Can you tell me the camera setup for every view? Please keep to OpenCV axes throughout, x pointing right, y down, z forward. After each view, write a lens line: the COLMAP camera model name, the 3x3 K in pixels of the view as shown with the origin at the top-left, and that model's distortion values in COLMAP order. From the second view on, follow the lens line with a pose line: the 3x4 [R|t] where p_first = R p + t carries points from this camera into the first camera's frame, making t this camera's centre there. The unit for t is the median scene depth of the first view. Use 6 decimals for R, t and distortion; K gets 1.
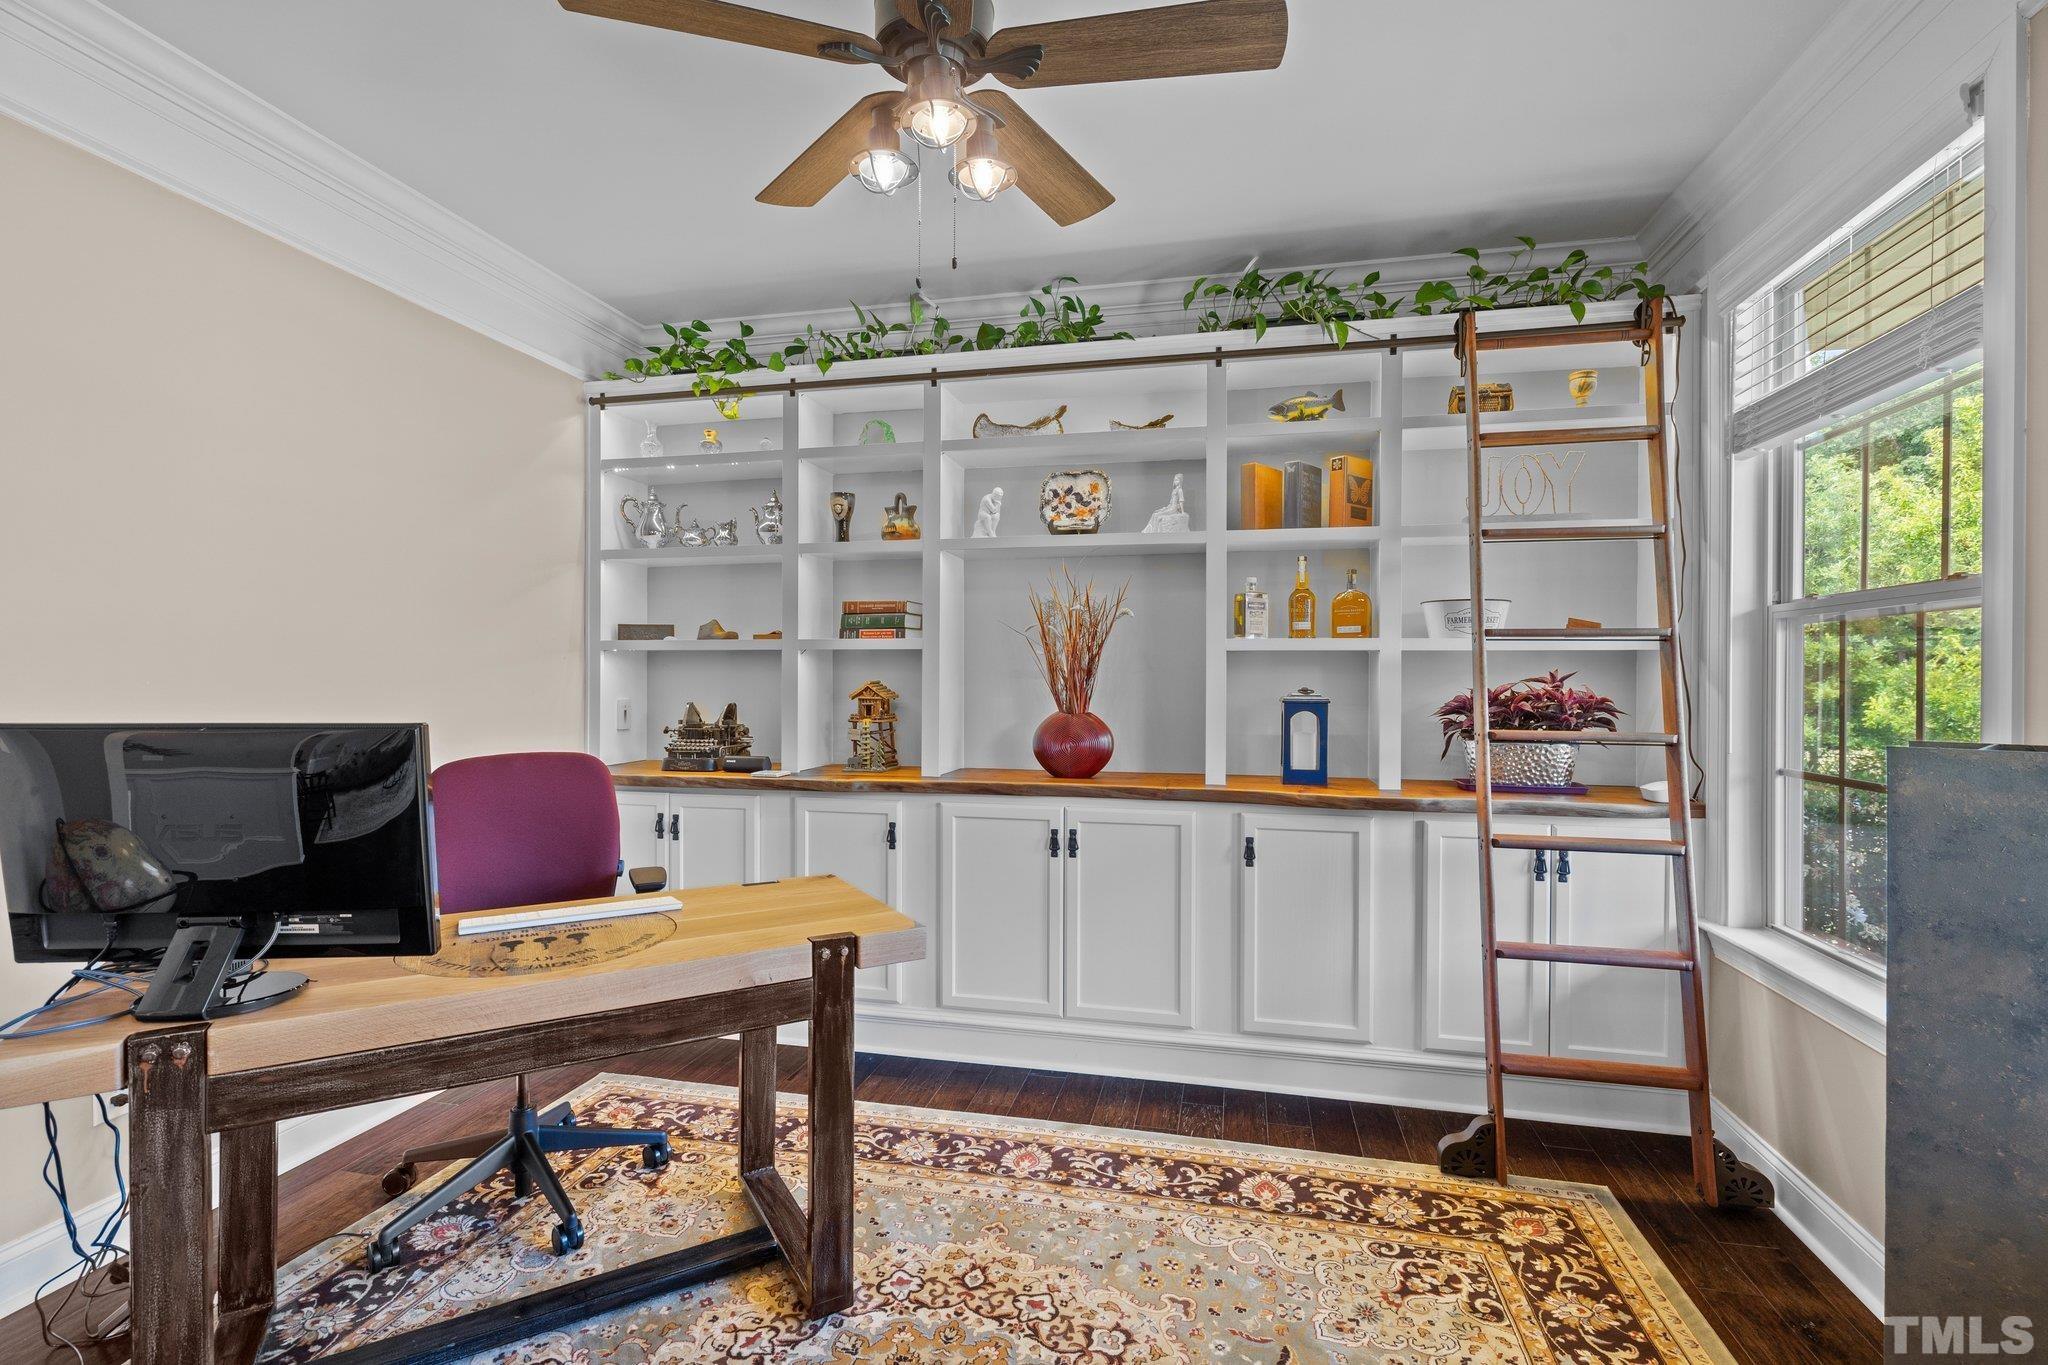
lens RADIAL K [[937.4, 0, 1022.6], [0, 937.4, 676.9], [0, 0, 1]] dist [-0.005723, 0.002038]
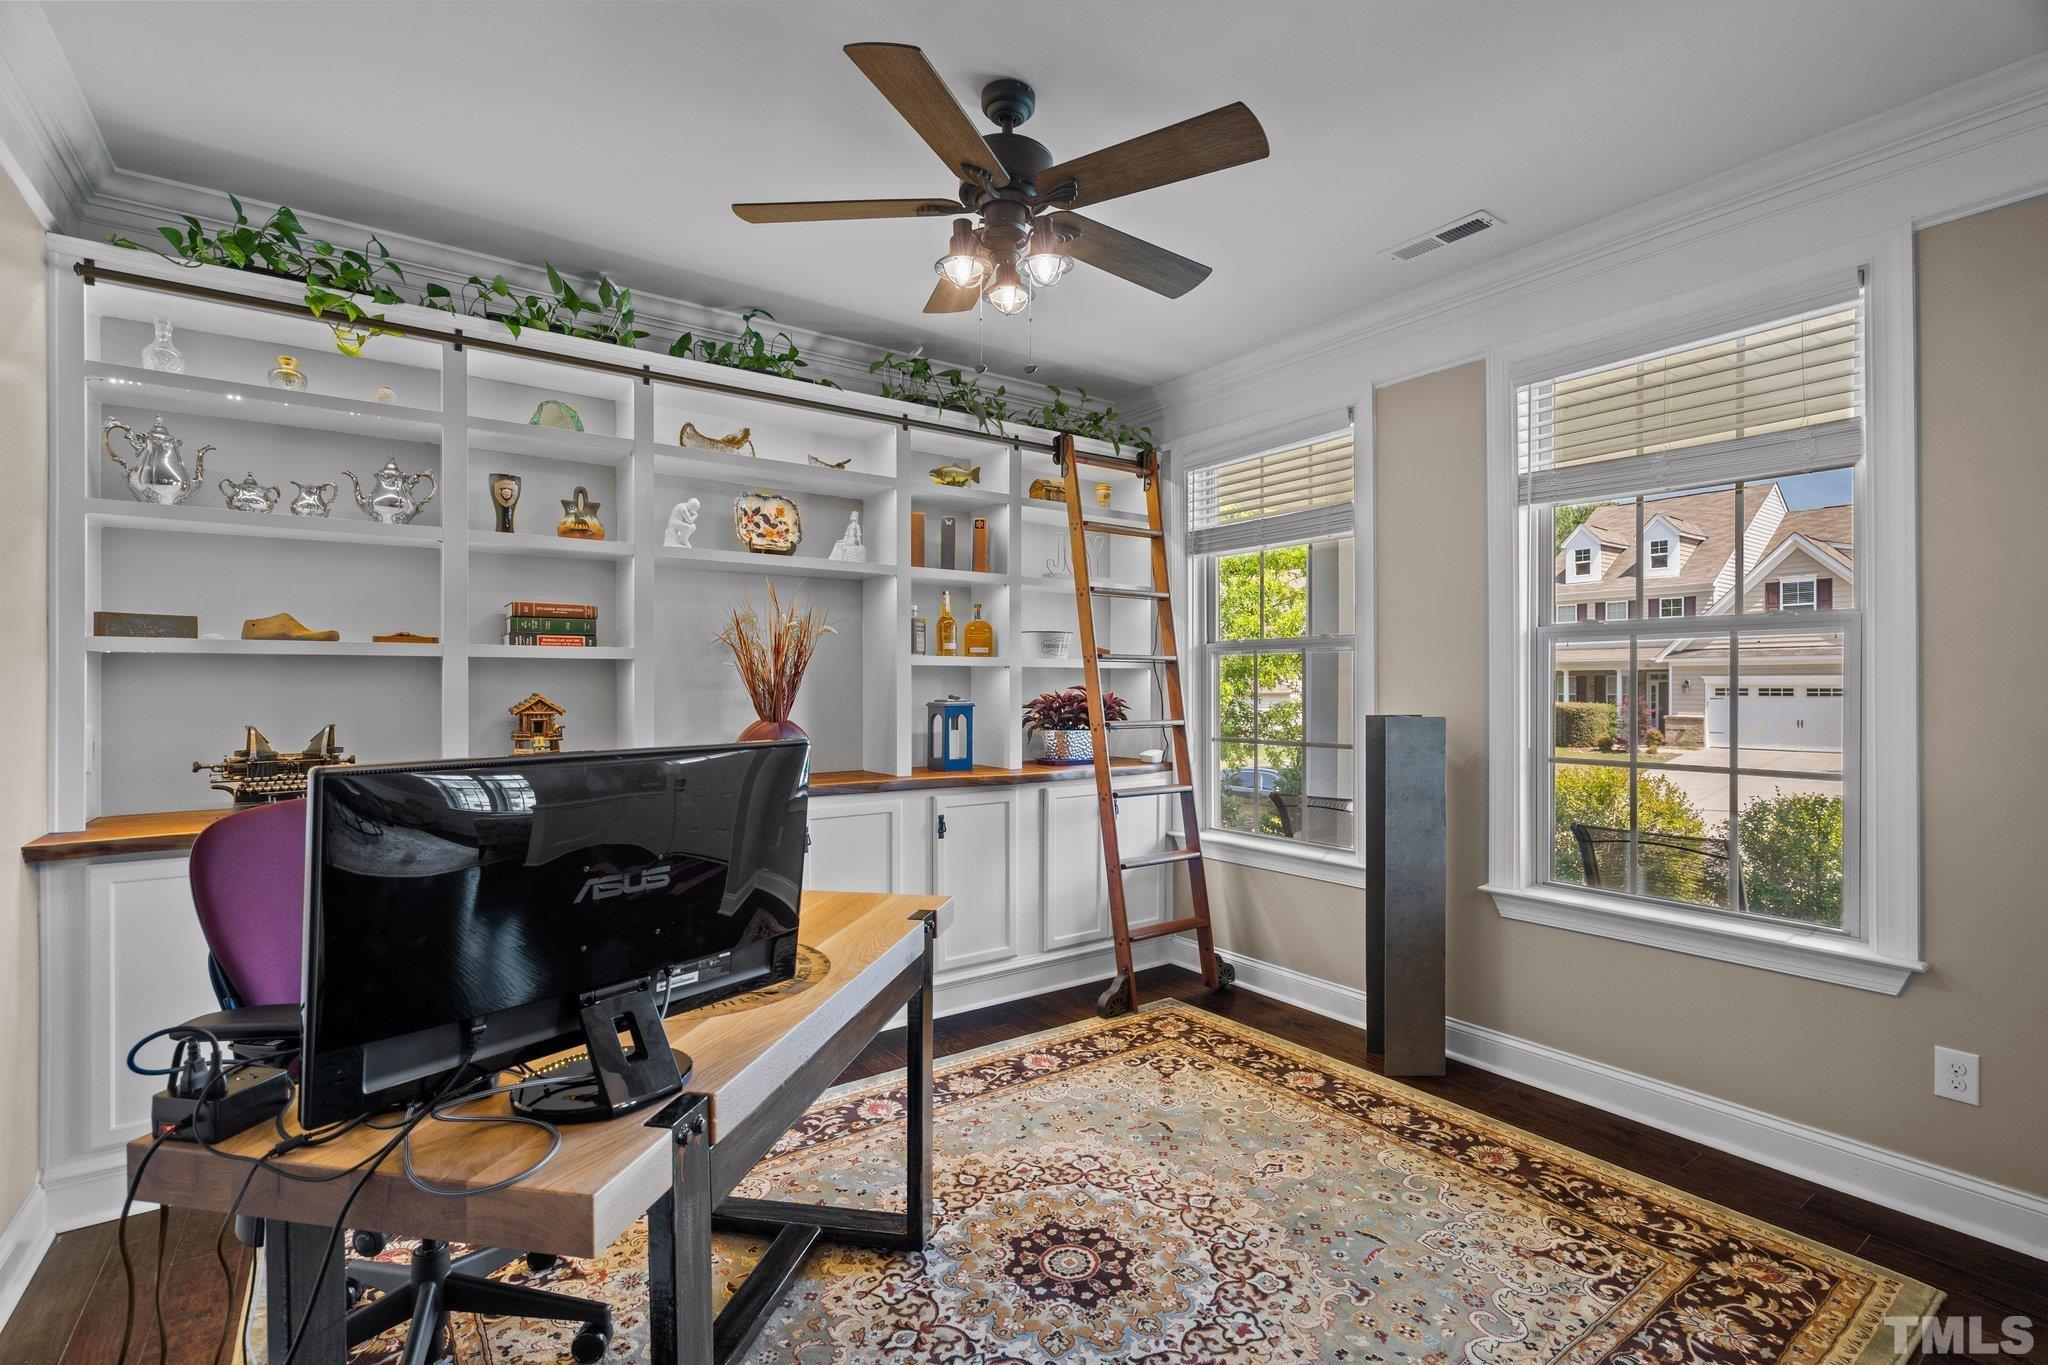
lens RADIAL K [[937.4, 0, 1028.6], [0, 937.4, 684.1], [0, 0, 1]] dist [-0.005723, 0.002038]
pose [[0.654864, -0.003331, 0.755739, -0.627709], [0.004876, 0.999988, 0.000182, -0.003291], [-0.755731, 0.003565, 0.654872, 0.092404]]
